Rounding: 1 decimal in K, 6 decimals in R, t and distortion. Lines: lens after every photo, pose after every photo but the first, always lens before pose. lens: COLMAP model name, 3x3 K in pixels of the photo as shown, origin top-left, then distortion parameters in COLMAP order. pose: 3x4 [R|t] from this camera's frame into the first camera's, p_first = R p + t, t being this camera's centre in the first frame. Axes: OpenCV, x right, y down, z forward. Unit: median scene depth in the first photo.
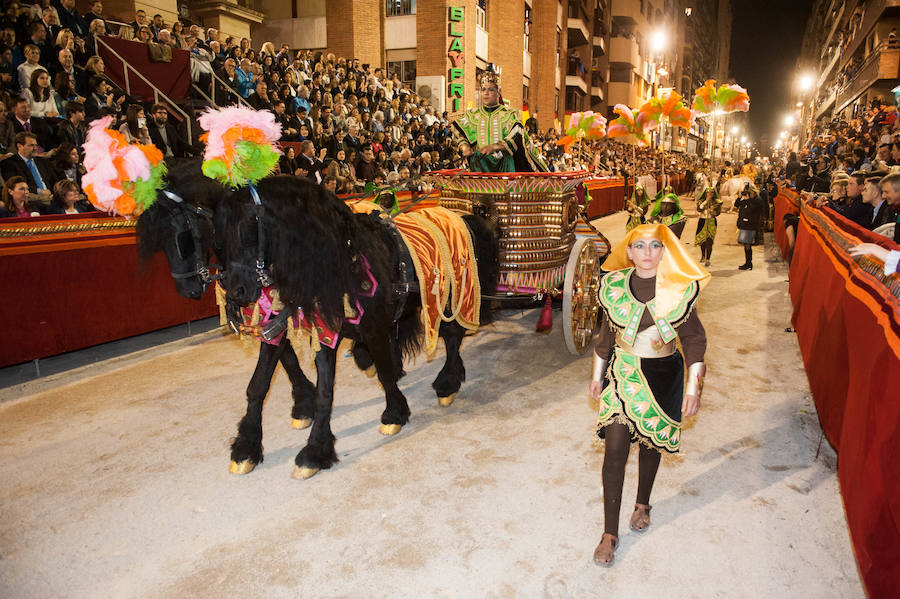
lens RADIAL K [[619.5, 0, 450.4], [0, 619.5, 308.5], [0, 0, 1]] dist [-0.052594, 0.000521]
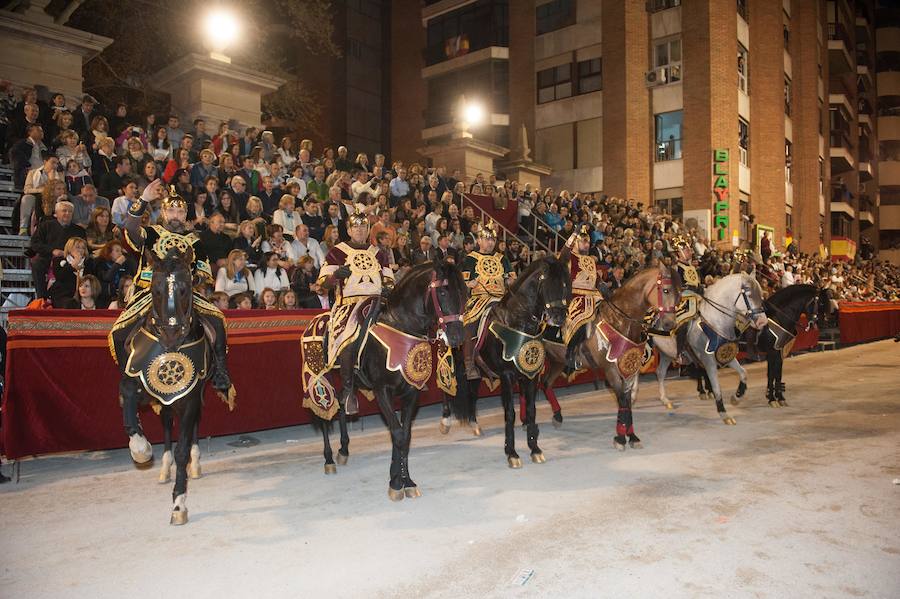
lens RADIAL K [[619.5, 0, 450.4], [0, 619.5, 308.5], [0, 0, 1]] dist [-0.052594, 0.000521]
pose [[0.929714, 0.001472, -0.368279, -0.026534], [-0.078041, 0.978070, -0.193103, 0.032017], [0.359918, 0.208272, 0.909440, -0.093692]]
